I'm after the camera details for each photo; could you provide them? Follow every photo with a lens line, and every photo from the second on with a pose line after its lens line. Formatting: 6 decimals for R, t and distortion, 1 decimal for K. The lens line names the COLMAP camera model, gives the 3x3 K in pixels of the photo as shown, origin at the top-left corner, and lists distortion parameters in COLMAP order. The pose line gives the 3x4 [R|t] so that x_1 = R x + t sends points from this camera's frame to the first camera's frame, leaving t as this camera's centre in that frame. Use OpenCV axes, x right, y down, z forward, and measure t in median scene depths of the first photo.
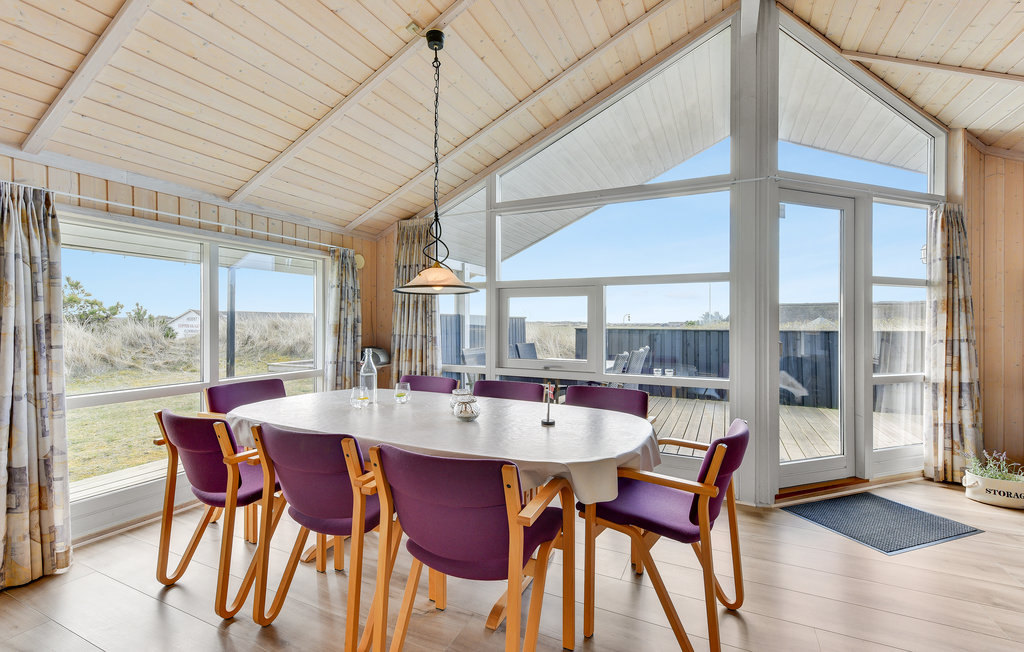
lens RADIAL K [[451.8, 0, 508.2], [0, 451.8, 326.4], [0, 0, 1]] dist [0.012127, -0.000449]
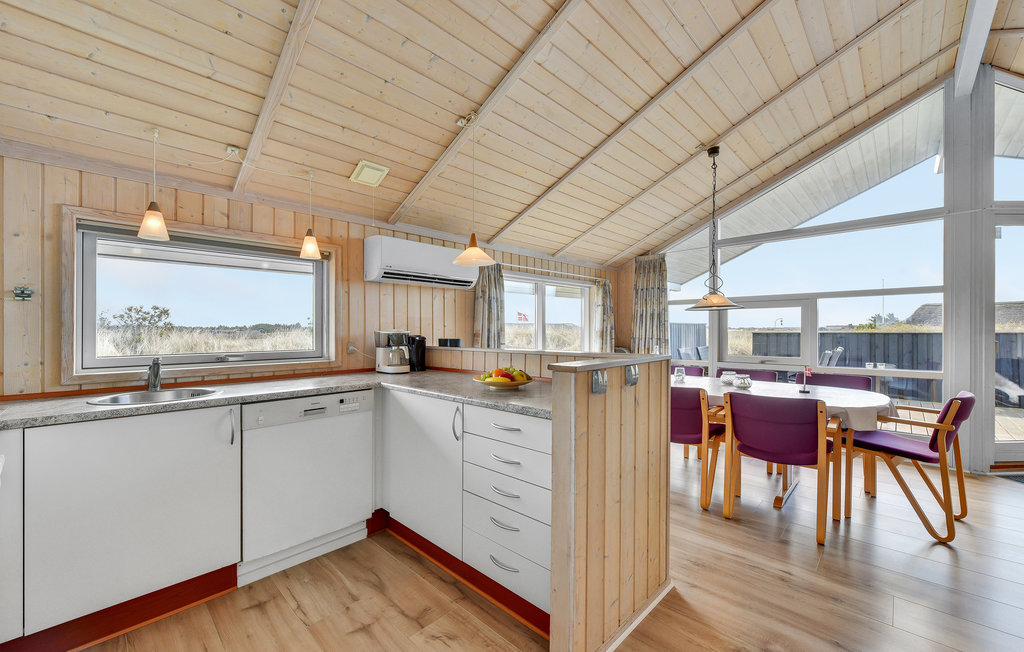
lens RADIAL K [[412.9, 0, 511.7], [0, 412.9, 336.3], [0, 0, 1]] dist [0.007850, -0.000560]
pose [[0.953132, -0.007194, -0.302470, -0.275686], [0.009851, 0.999925, 0.007260, 0.000105], [0.302395, -0.009900, 0.953131, -0.419492]]
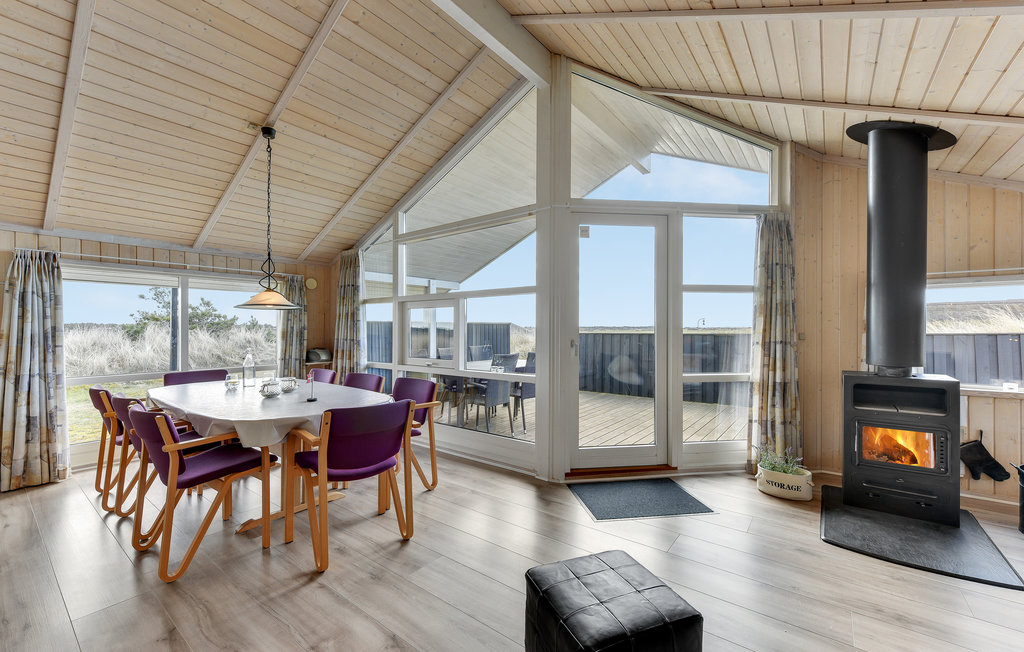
lens RADIAL K [[412.9, 0, 501.6], [0, 412.9, 329.7], [0, 0, 1]] dist [0.007850, -0.000560]
pose [[0.975631, -0.007384, -0.219293, 0.585755], [0.006377, 0.999966, -0.005299, 0.002285], [0.219325, 0.003772, 0.975645, -0.079417]]
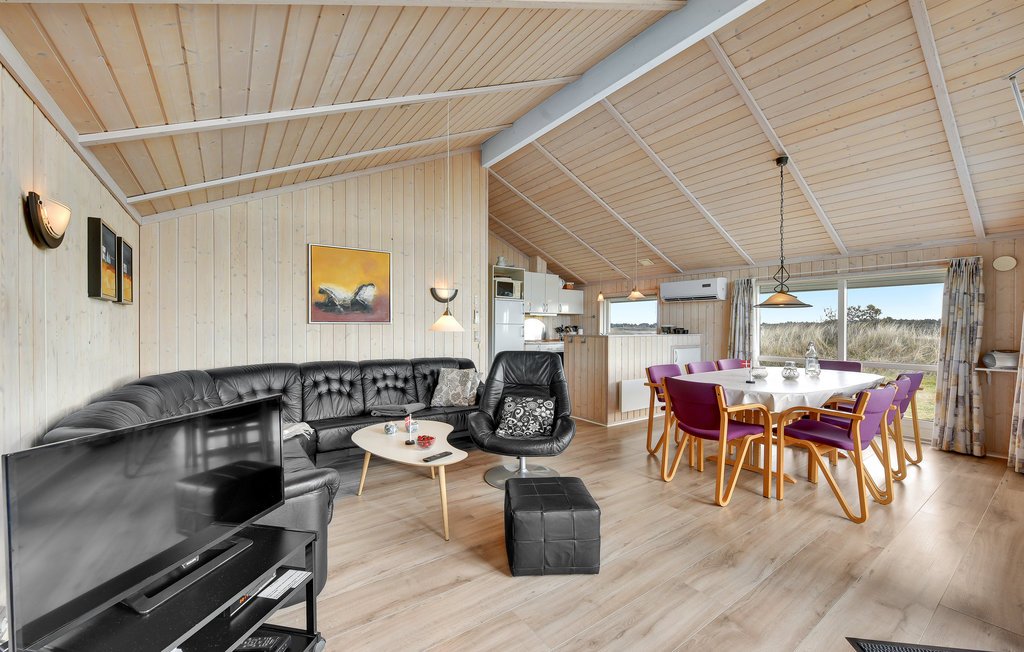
lens RADIAL K [[412.9, 0, 514.1], [0, 412.9, 323.2], [0, 0, 1]] dist [0.007850, -0.000560]
pose [[-0.475486, -0.011997, -0.879642, 1.181668], [-0.008425, 0.999923, -0.009084, 0.005085], [0.879683, 0.003092, -0.475550, 0.594657]]
